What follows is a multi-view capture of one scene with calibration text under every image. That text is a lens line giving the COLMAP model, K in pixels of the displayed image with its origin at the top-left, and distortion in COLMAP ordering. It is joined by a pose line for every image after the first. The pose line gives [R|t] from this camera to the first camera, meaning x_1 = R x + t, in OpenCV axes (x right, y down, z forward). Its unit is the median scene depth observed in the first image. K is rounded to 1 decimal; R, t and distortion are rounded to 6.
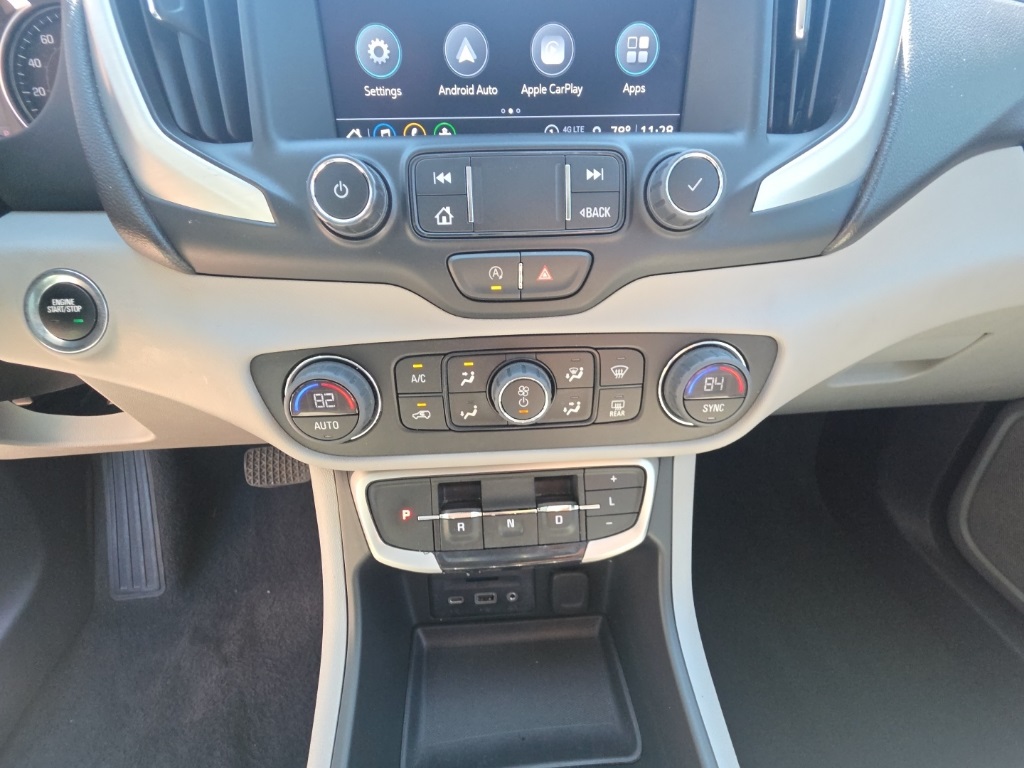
lens RADIAL K [[431.4, 0, 510.2], [0, 431.4, 387.9], [0, 0, 1]] dist [0.013432, -0.009013]
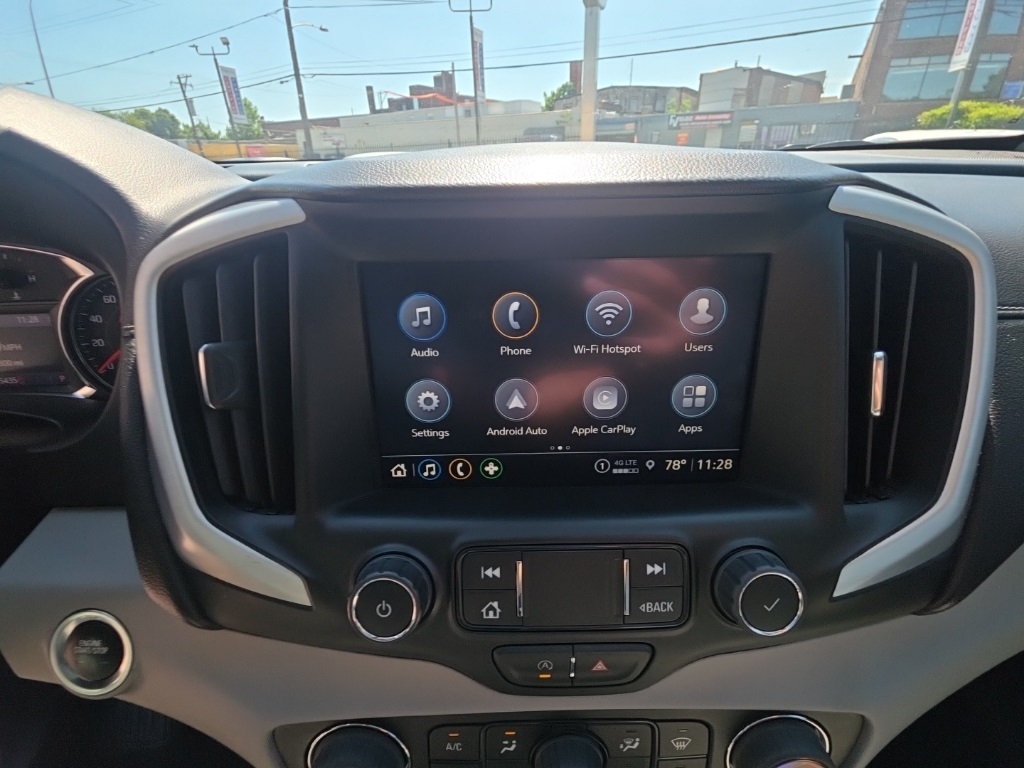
lens RADIAL K [[431.4, 0, 510.6], [0, 431.4, 382.5], [0, 0, 1]] dist [0.013432, -0.009013]
pose [[0.998701, 0.018055, -0.047641, -0.067328], [-0.023373, 0.993258, -0.113547, -0.686558], [0.045270, 0.114513, 0.992390, 0.025699]]
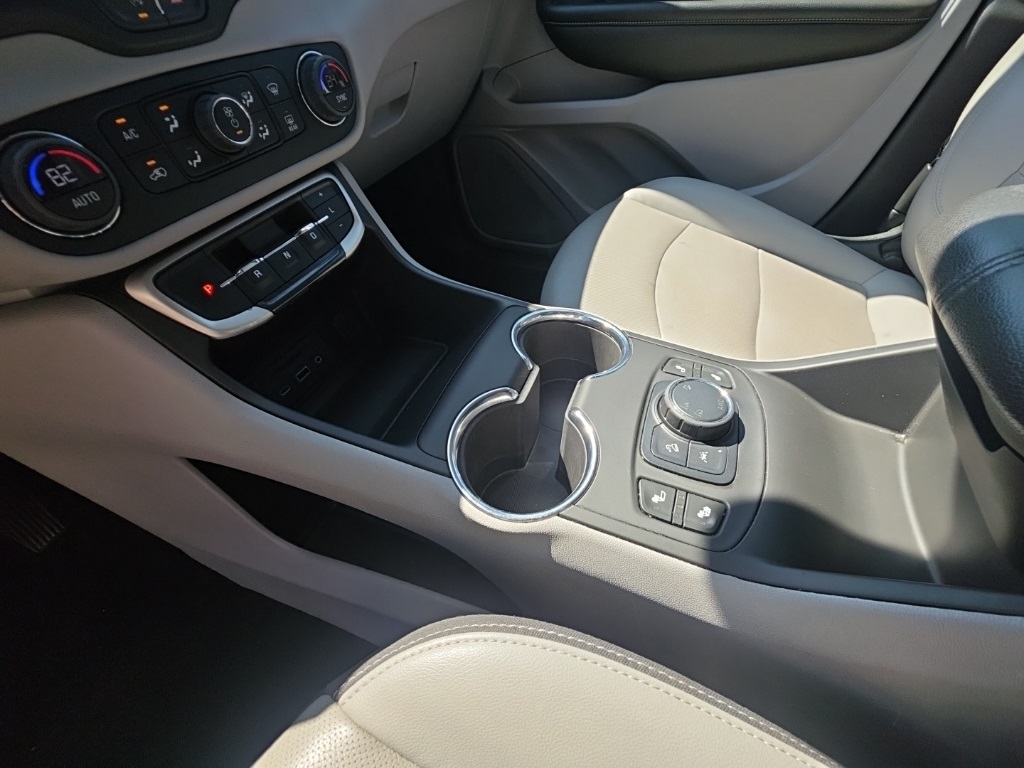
lens RADIAL K [[431.4, 0, 508.9], [0, 431.4, 386.4], [0, 0, 1]] dist [0.013432, -0.009013]
pose [[0.450998, -0.645465, 0.616421, -0.859345], [0.512614, 0.752702, 0.413118, 0.486187], [-0.730635, 0.129671, 0.670342, -0.306457]]
